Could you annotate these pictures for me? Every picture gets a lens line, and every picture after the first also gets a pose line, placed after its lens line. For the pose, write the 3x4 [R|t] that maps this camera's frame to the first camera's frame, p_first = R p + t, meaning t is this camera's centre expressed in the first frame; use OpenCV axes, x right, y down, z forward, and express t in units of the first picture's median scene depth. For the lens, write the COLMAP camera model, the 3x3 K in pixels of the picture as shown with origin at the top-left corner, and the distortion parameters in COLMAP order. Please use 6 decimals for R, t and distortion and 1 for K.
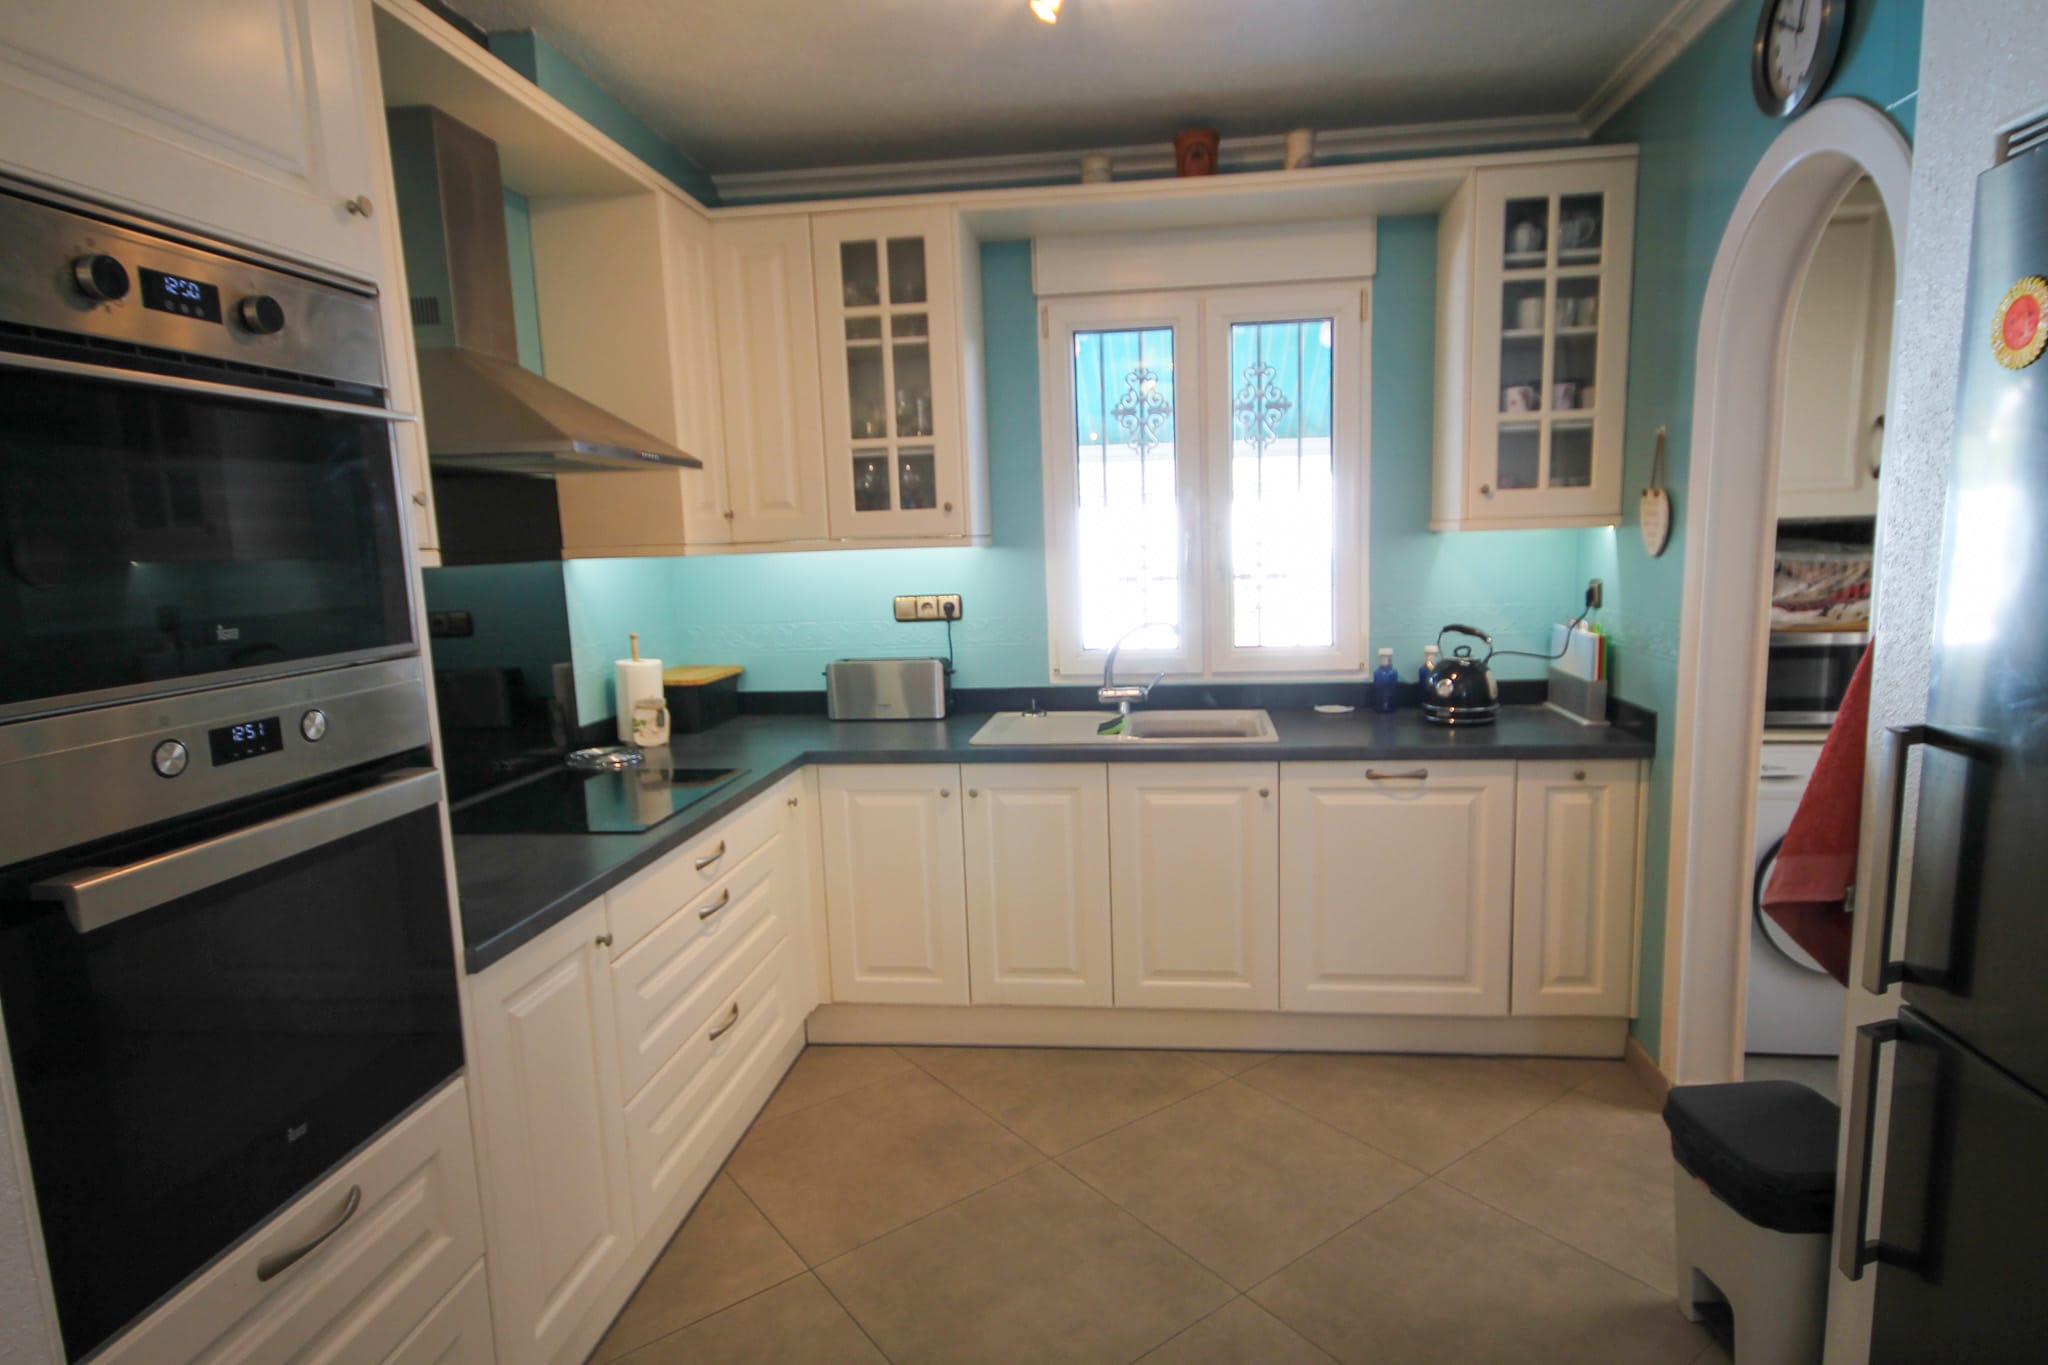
lens RADIAL K [[1090.4, 0, 1050.7], [0, 1090.4, 700.8], [0, 0, 1]] dist [0.003776, 0.002366]
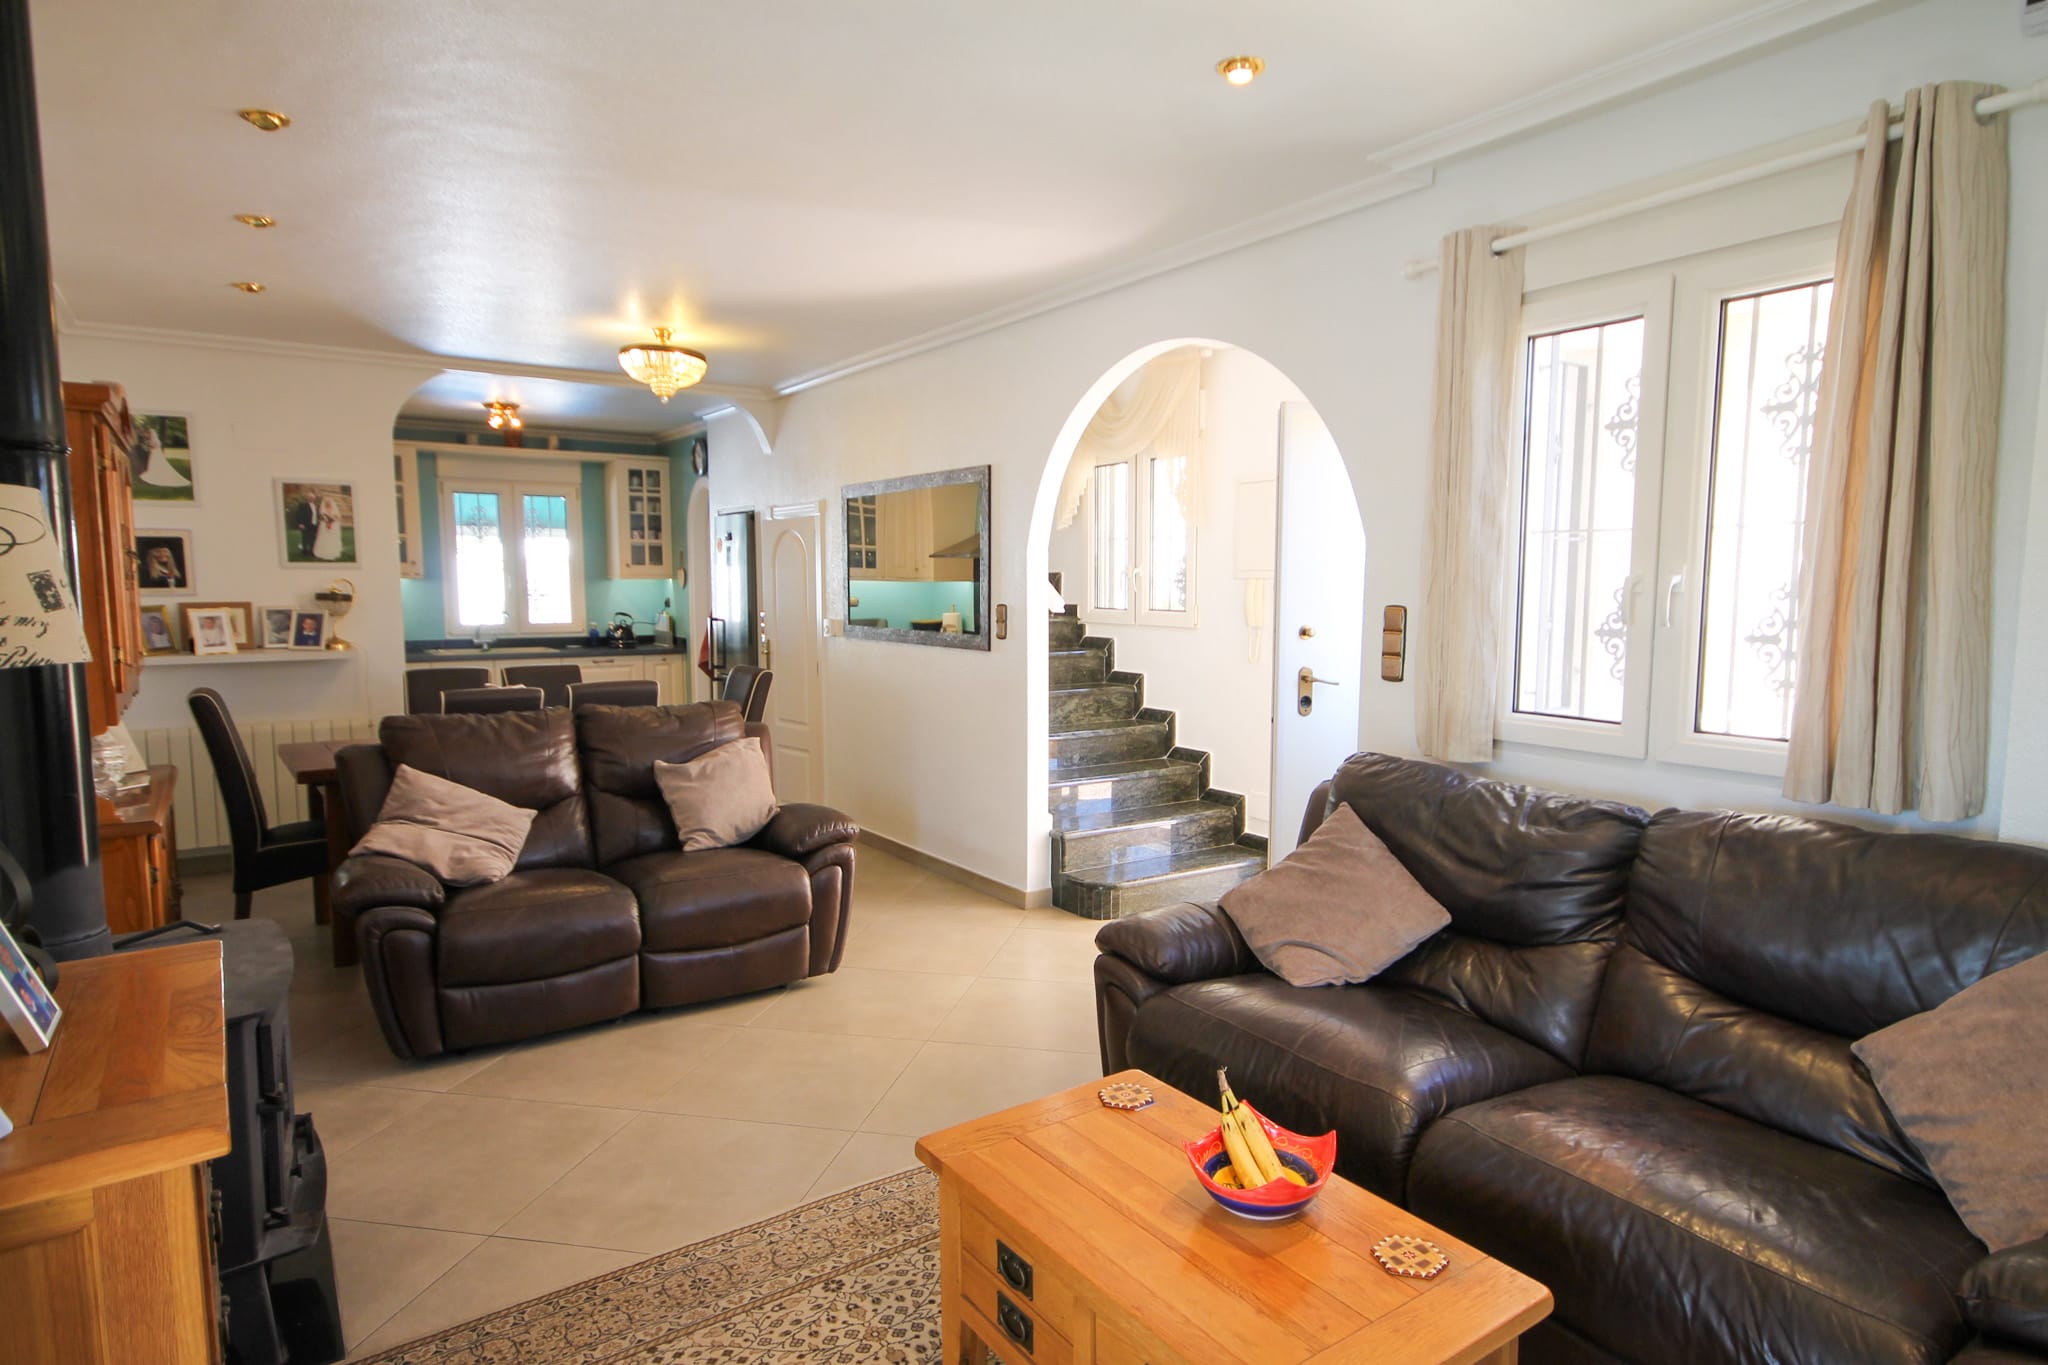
lens RADIAL K [[1145.7, 0, 1035.5], [0, 1145.7, 690.3], [0, 0, 1]] dist [0.021598, 0.000189]
pose [[0.753451, -0.031173, 0.656765, -0.778502], [0.072353, 0.996740, -0.035694, 0.316401], [-0.653511, 0.074412, 0.753250, -1.927129]]
